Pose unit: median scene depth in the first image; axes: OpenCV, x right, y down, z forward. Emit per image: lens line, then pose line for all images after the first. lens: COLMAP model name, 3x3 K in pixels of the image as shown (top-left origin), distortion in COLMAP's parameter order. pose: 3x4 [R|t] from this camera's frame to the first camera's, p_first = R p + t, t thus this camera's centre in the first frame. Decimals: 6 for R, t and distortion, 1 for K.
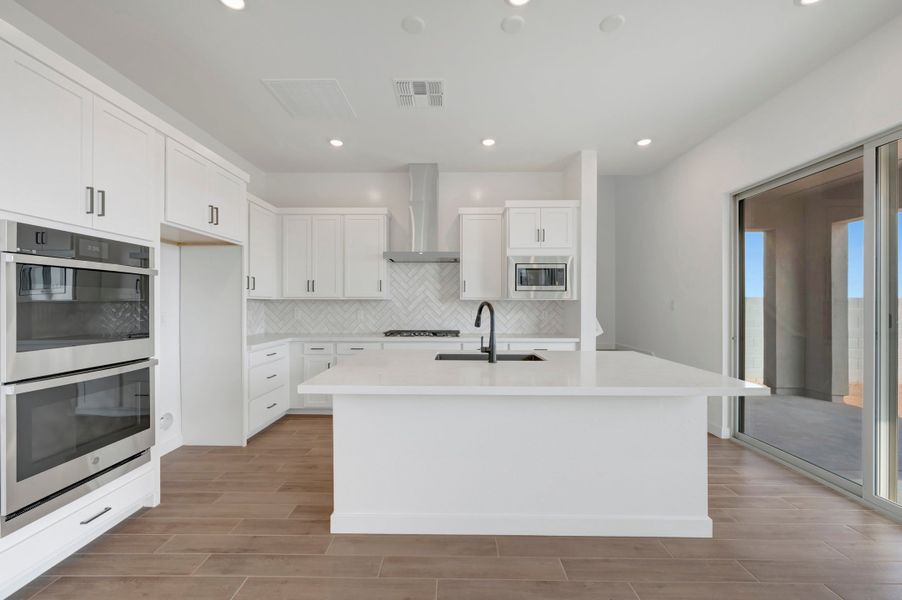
lens RADIAL K [[358.8, 0, 450.5], [0, 358.8, 304.1], [0, 0, 1]] dist [-0.000935, 0.000070]
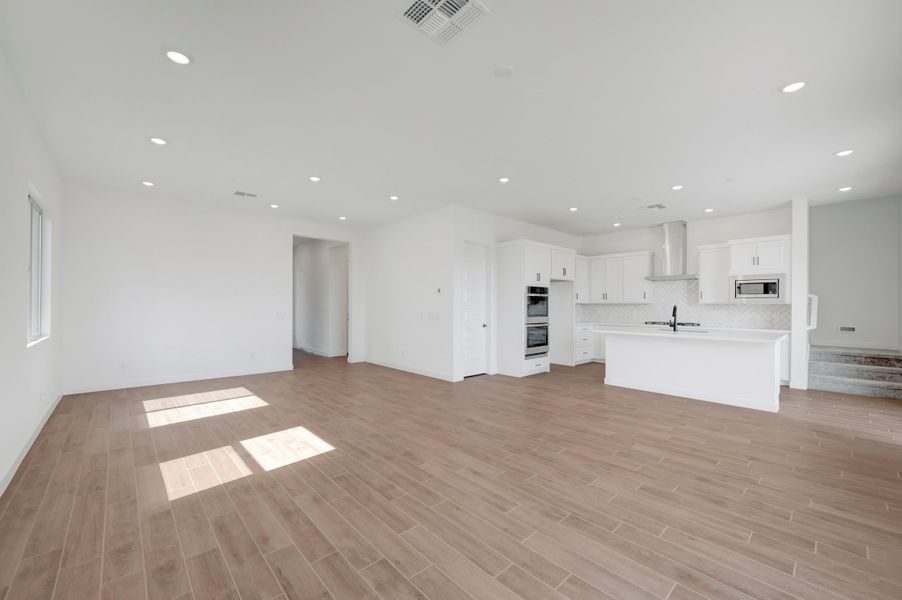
lens RADIAL K [[364.6, 0, 450.8], [0, 364.6, 303.7], [0, 0, 1]] dist [-0.000808, 0.000298]
pose [[0.686136, -0.000683, -0.727473, 0.480068], [-0.004658, 0.999975, -0.005332, 0.001813], [0.727459, 0.007047, 0.686115, -0.968764]]
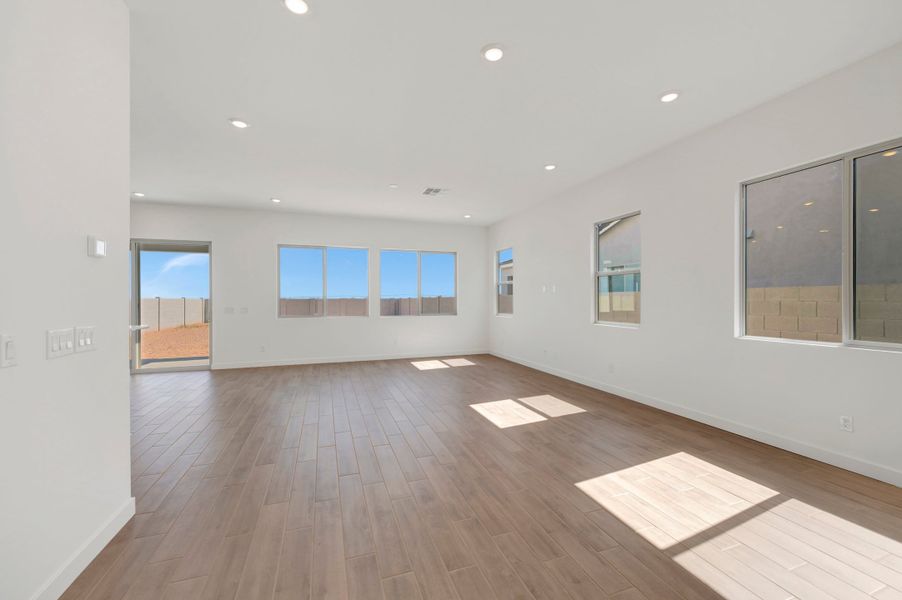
lens RADIAL K [[358.8, 0, 450.5], [0, 358.8, 304.1], [0, 0, 1]] dist [-0.000935, 0.000070]
pose [[-0.346129, -0.013184, 0.938094, -1.263684], [0.005015, 0.999861, 0.015903, 0.000185], [-0.938174, 0.010209, -0.346015, -0.181294]]
